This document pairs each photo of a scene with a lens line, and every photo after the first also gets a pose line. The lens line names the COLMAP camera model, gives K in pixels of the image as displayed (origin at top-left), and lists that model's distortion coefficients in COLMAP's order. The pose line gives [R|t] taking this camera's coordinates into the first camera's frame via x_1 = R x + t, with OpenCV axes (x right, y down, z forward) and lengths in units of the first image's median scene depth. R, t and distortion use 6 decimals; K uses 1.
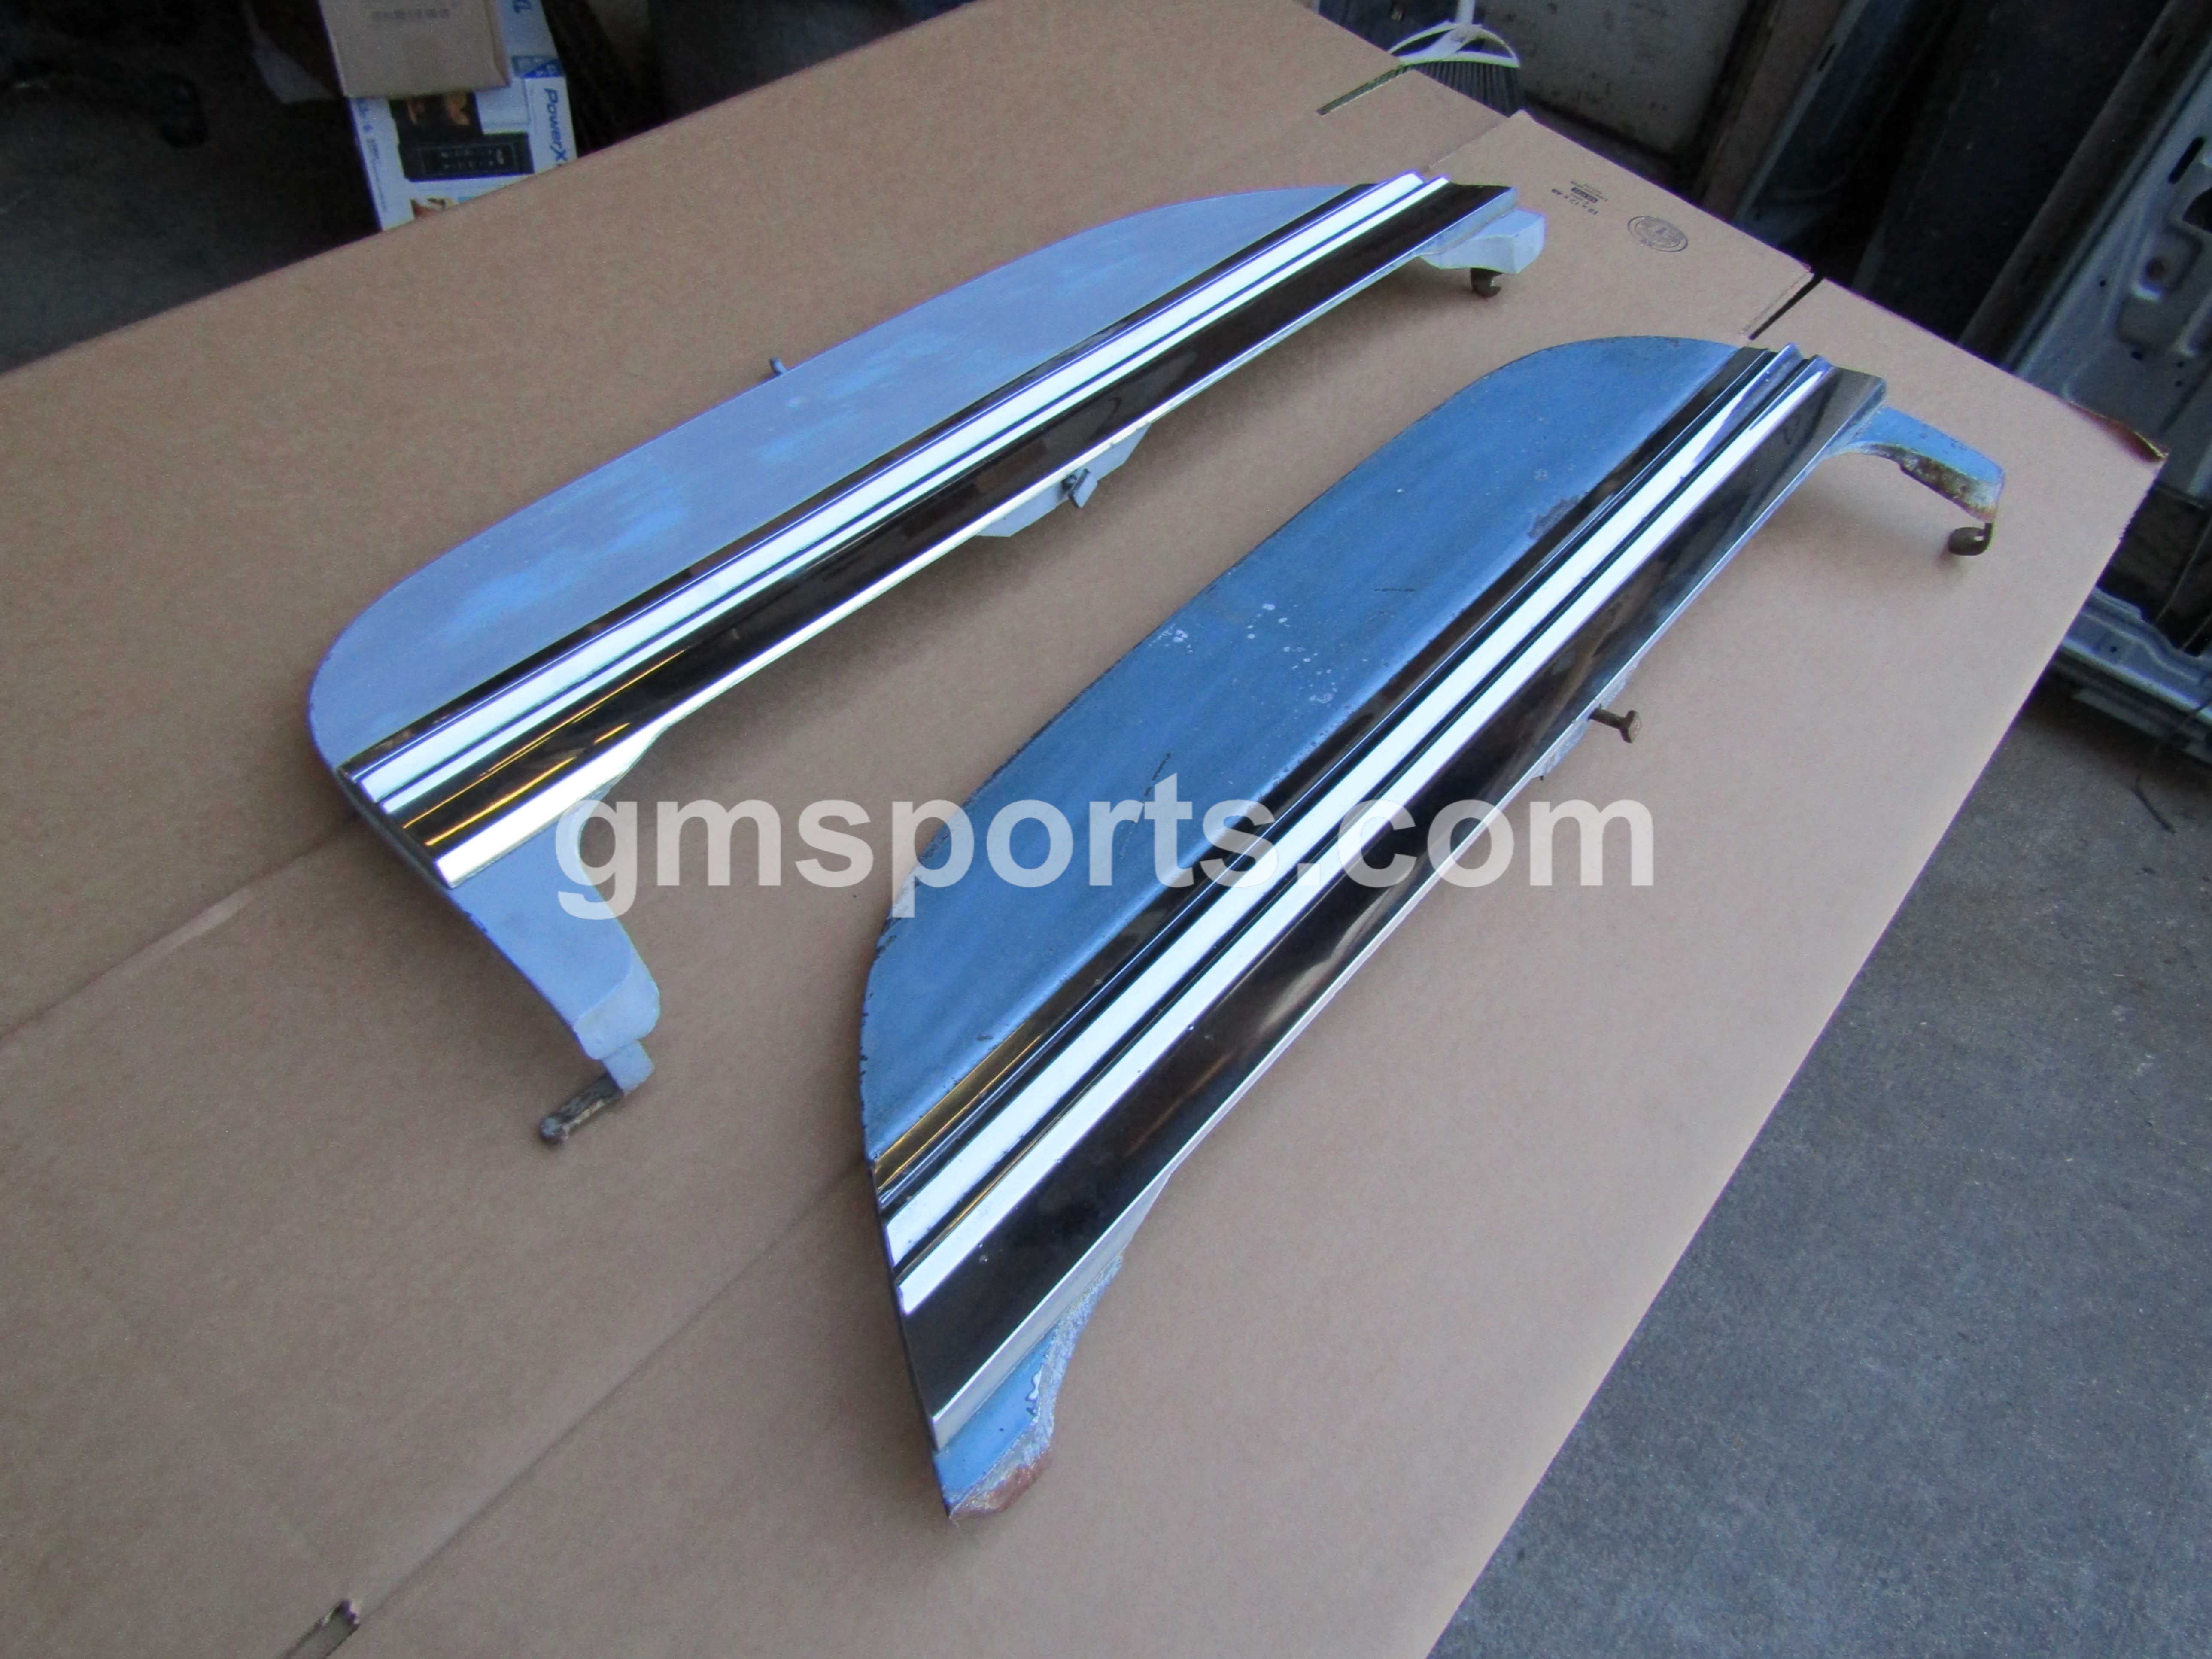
lens RADIAL K [[1554.5, 0, 1110.8], [0, 1554.5, 825.2], [0, 0, 1]] dist [-0.016622, 0.004693]
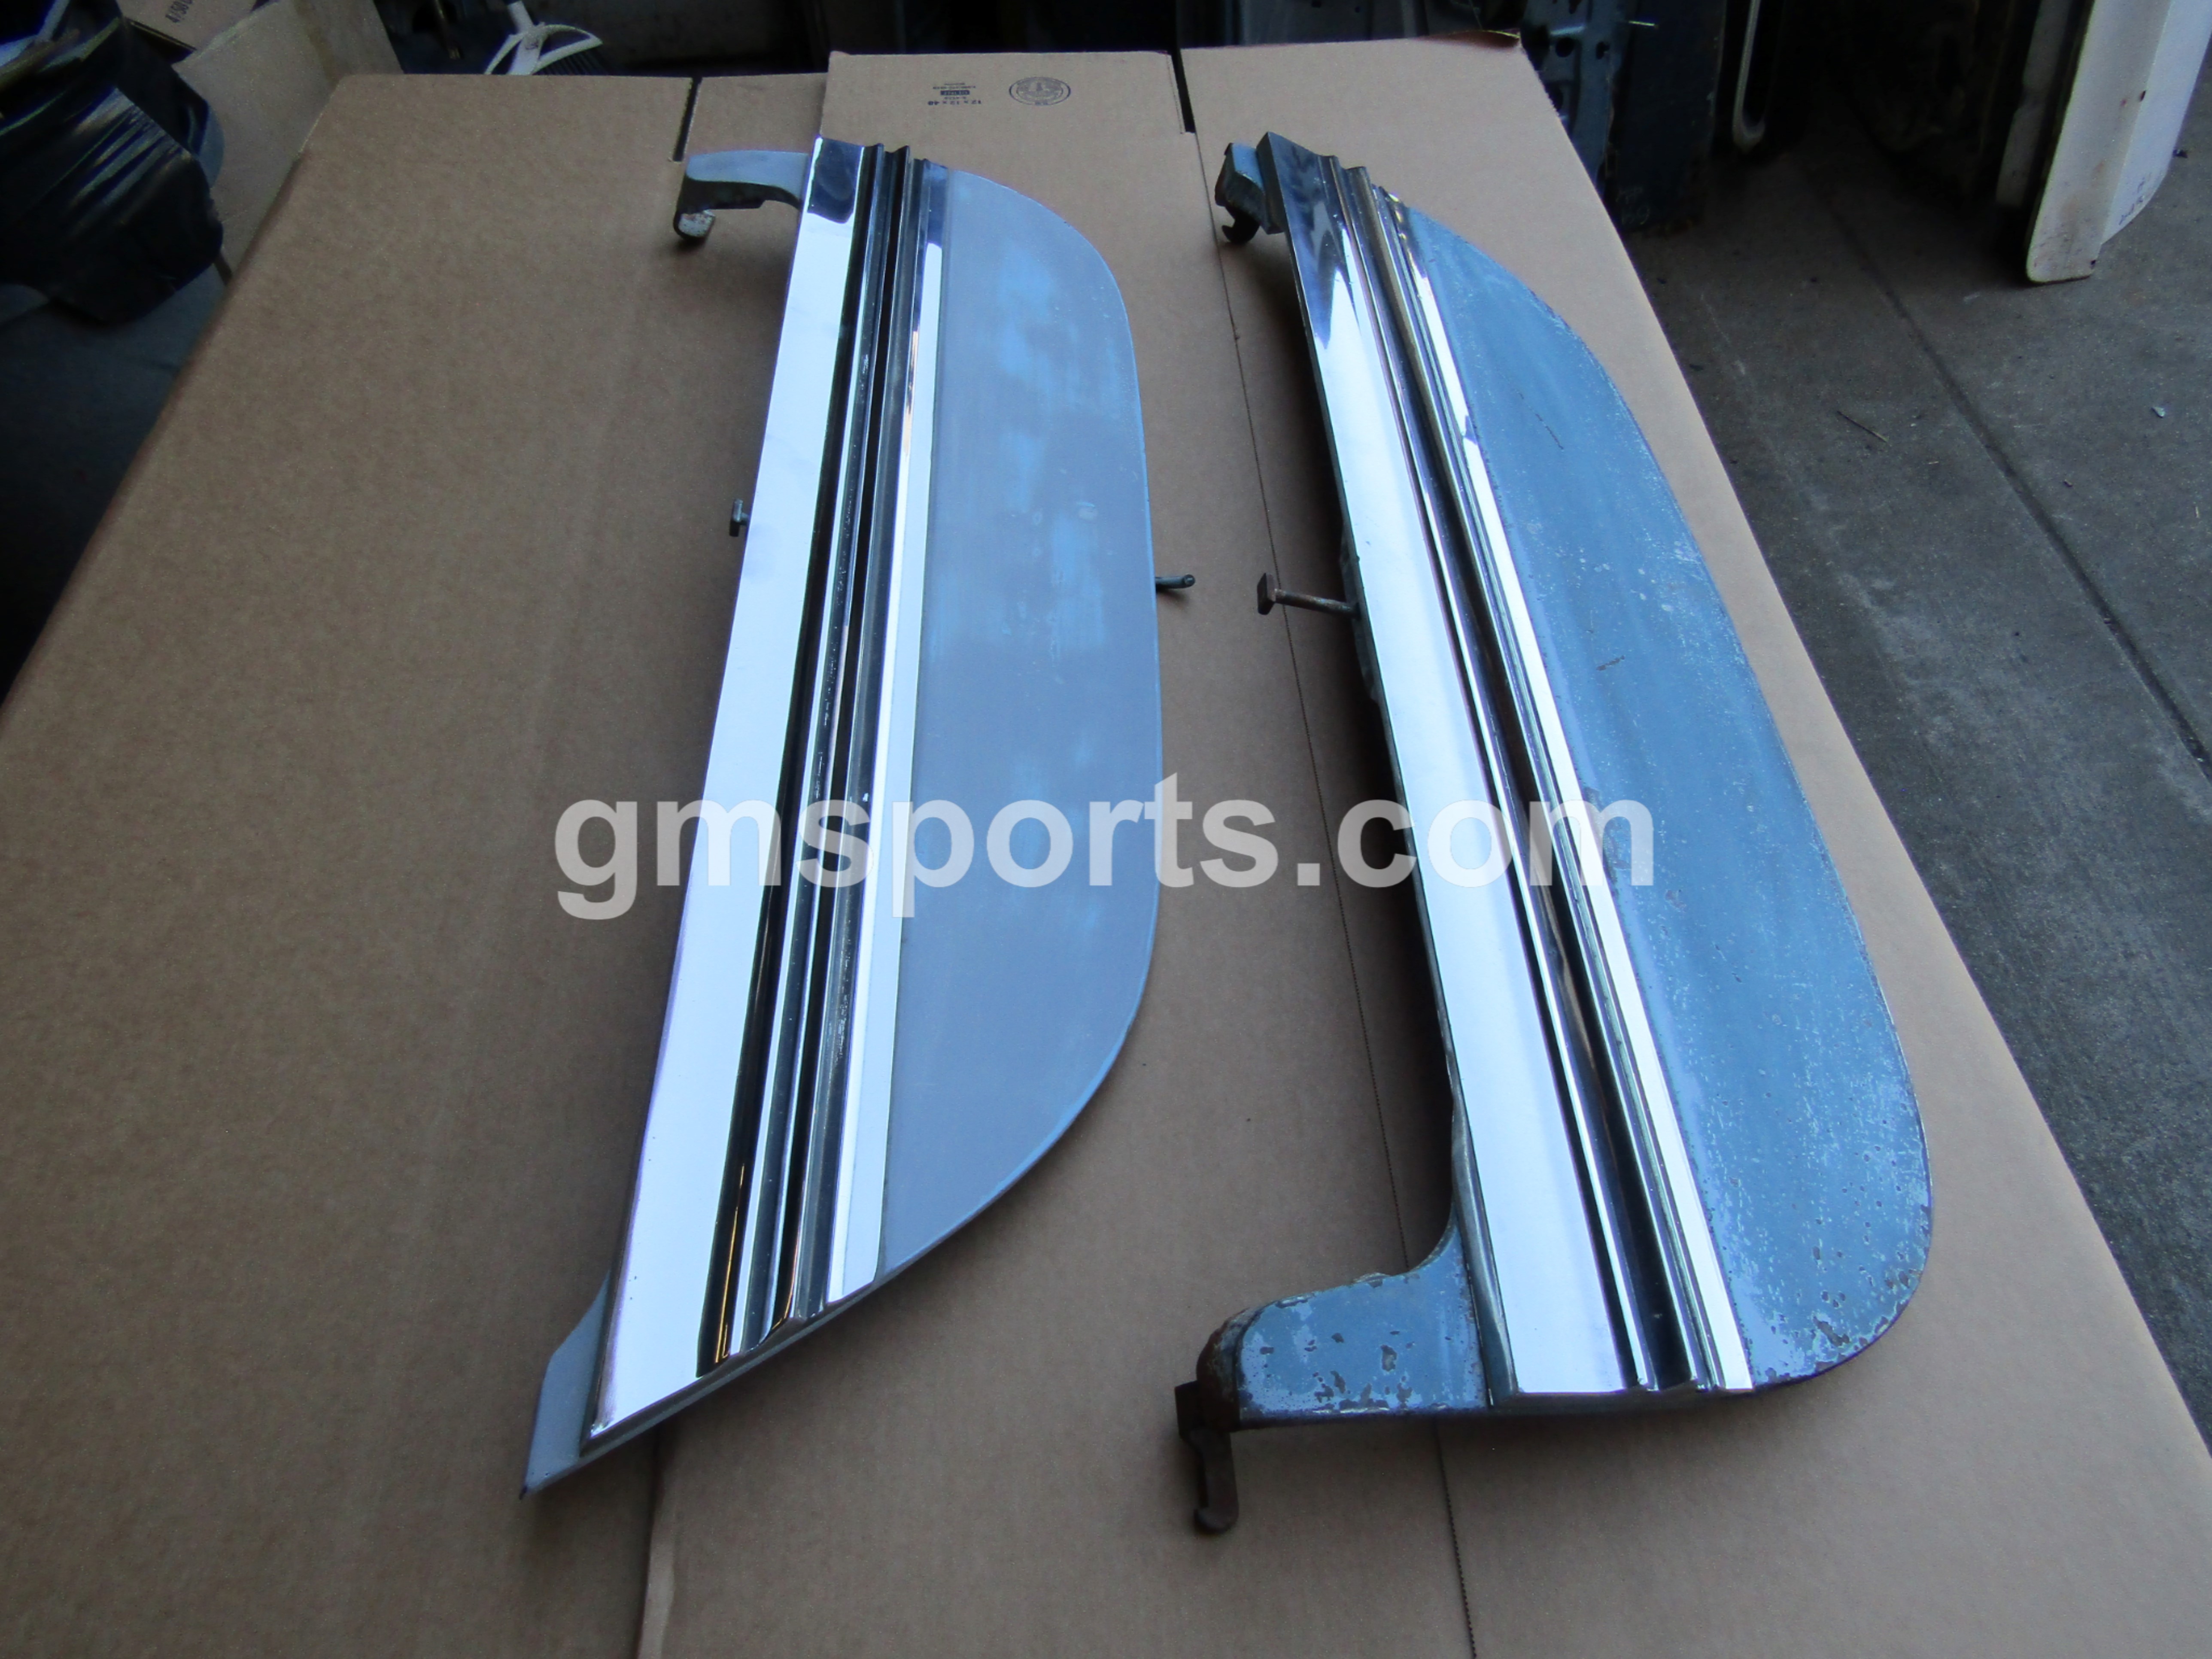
lens RADIAL K [[1554.5, 0, 1088.2], [0, 1554.5, 825.6], [0, 0, 1]] dist [-0.016622, 0.004693]
pose [[0.728407, -0.611559, 0.308899, -0.218762], [0.599953, 0.787062, 0.143492, -0.123089], [-0.330876, 0.080804, 0.940208, 0.070453]]
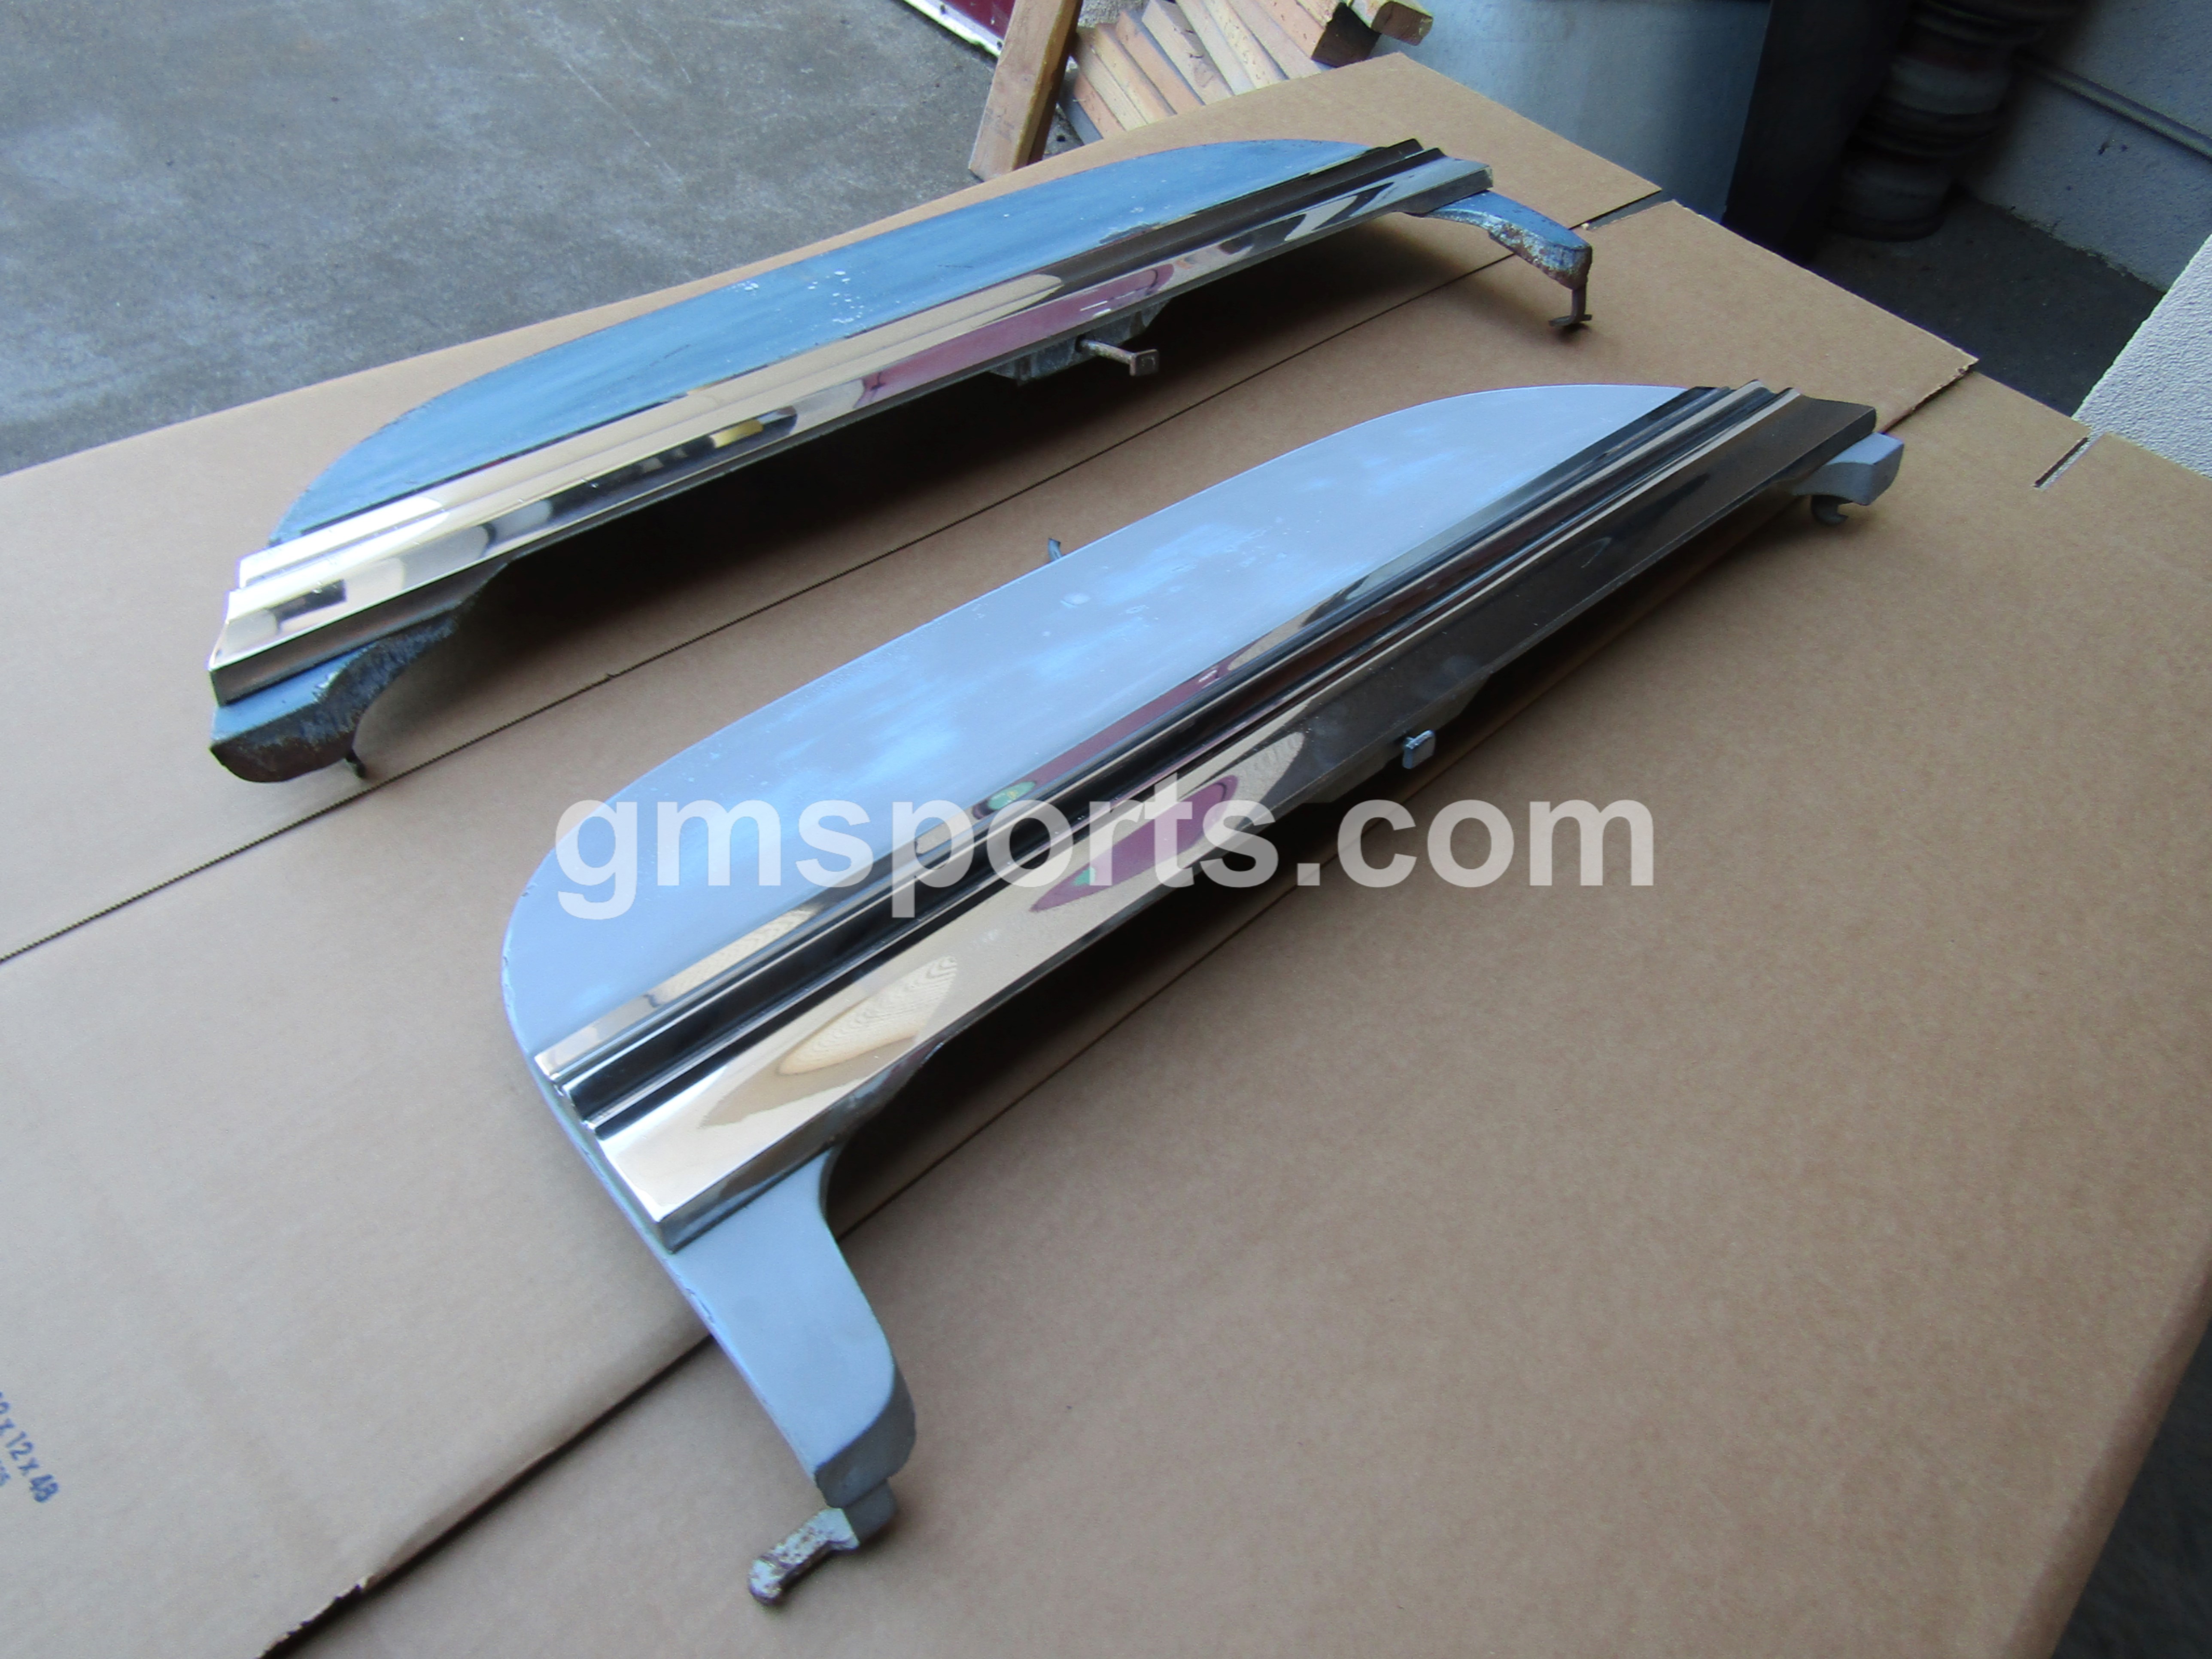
lens RADIAL K [[1554.5, 0, 1113.2], [0, 1554.5, 843.4], [0, 0, 1]] dist [-0.016622, 0.004693]
pose [[-0.953941, -0.249776, -0.166155, 0.137706], [-0.116800, -0.200922, 0.972619, -0.743170], [-0.276321, 0.947229, 0.162494, 0.685322]]
